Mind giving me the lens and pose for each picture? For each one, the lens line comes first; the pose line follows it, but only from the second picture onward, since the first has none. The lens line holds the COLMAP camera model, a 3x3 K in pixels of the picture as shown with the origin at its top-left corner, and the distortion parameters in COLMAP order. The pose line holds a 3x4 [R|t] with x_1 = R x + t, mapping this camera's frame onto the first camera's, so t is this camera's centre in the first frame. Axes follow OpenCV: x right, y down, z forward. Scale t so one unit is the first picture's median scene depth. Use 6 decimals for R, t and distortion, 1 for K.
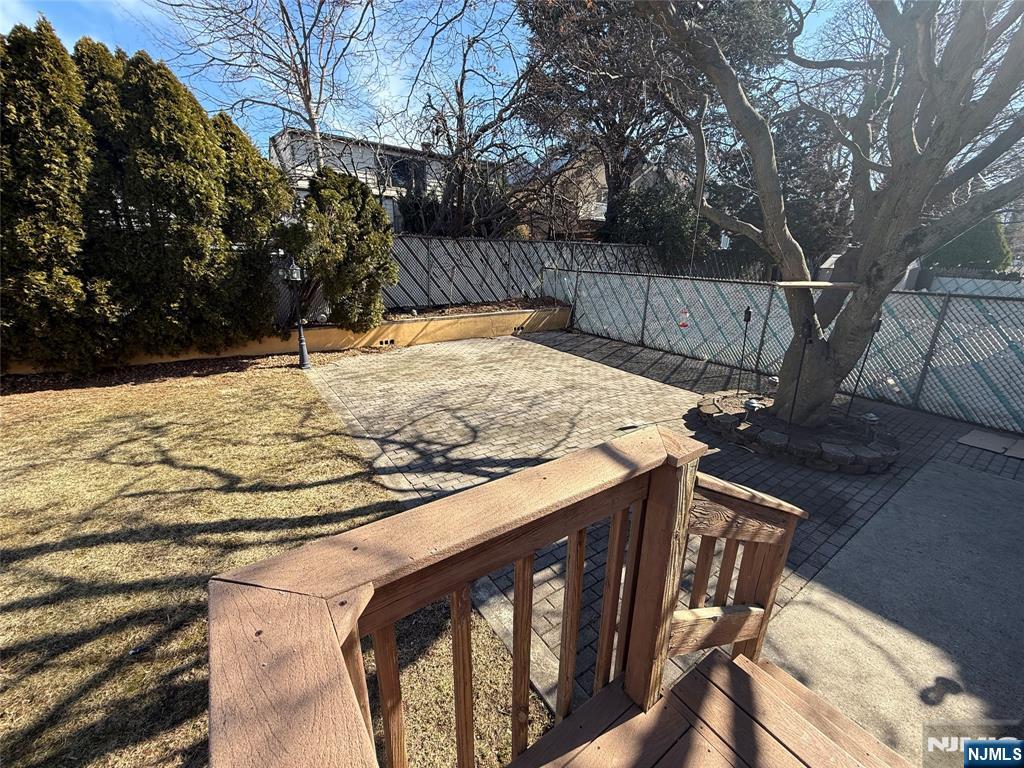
lens RADIAL K [[409.3, 0, 508.7], [0, 409.3, 384.0], [0, 0, 1]] dist [0.000861, -0.000587]
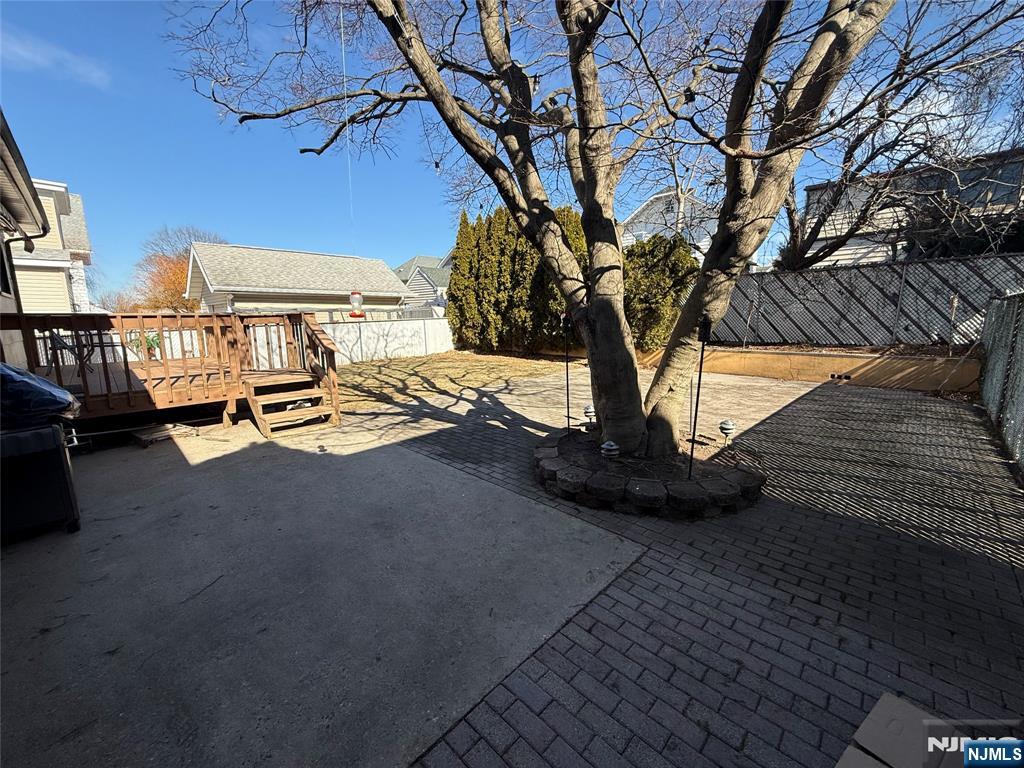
lens RADIAL K [[409.3, 0, 510.5], [0, 409.3, 385.4], [0, 0, 1]] dist [0.000861, -0.000587]
pose [[0.173355, 0.137566, -0.975205, 0.931895], [-0.284058, 0.955100, 0.084235, -0.018128], [0.943005, 0.262412, 0.204648, 0.403699]]
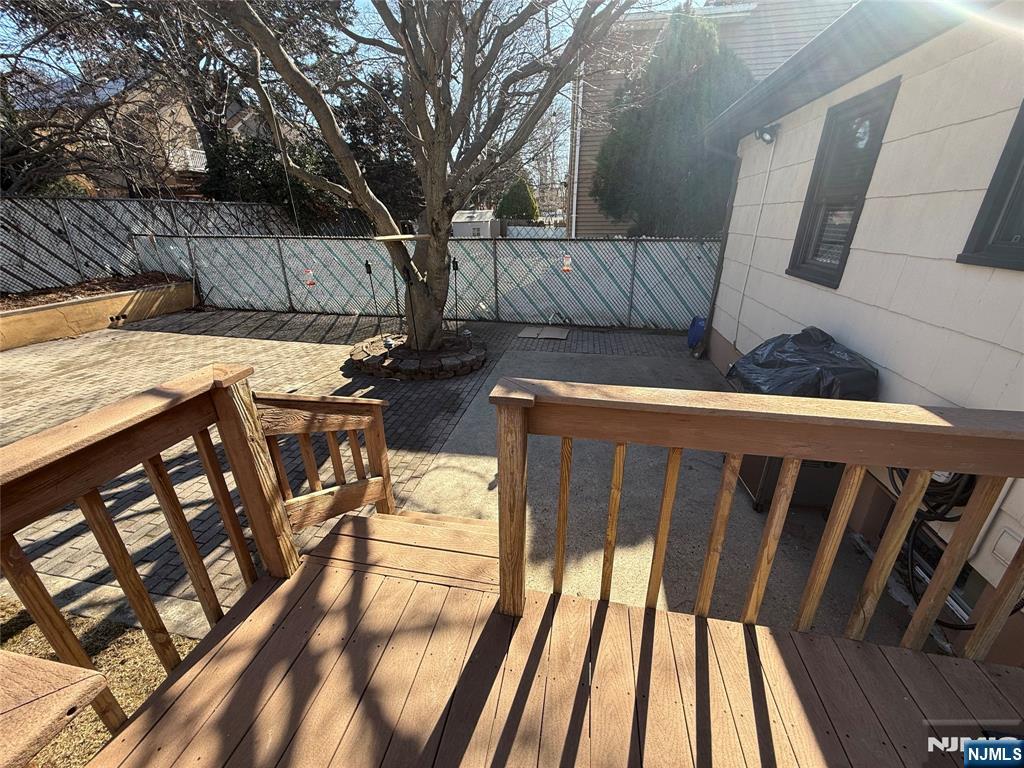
lens RADIAL K [[409.3, 0, 514.1], [0, 409.3, 384.5], [0, 0, 1]] dist [0.000861, -0.000587]
pose [[0.709466, -0.288370, 0.643040, 0.030946], [0.228281, 0.957291, 0.177433, 0.023467], [-0.666742, 0.020911, 0.744995, -0.081566]]
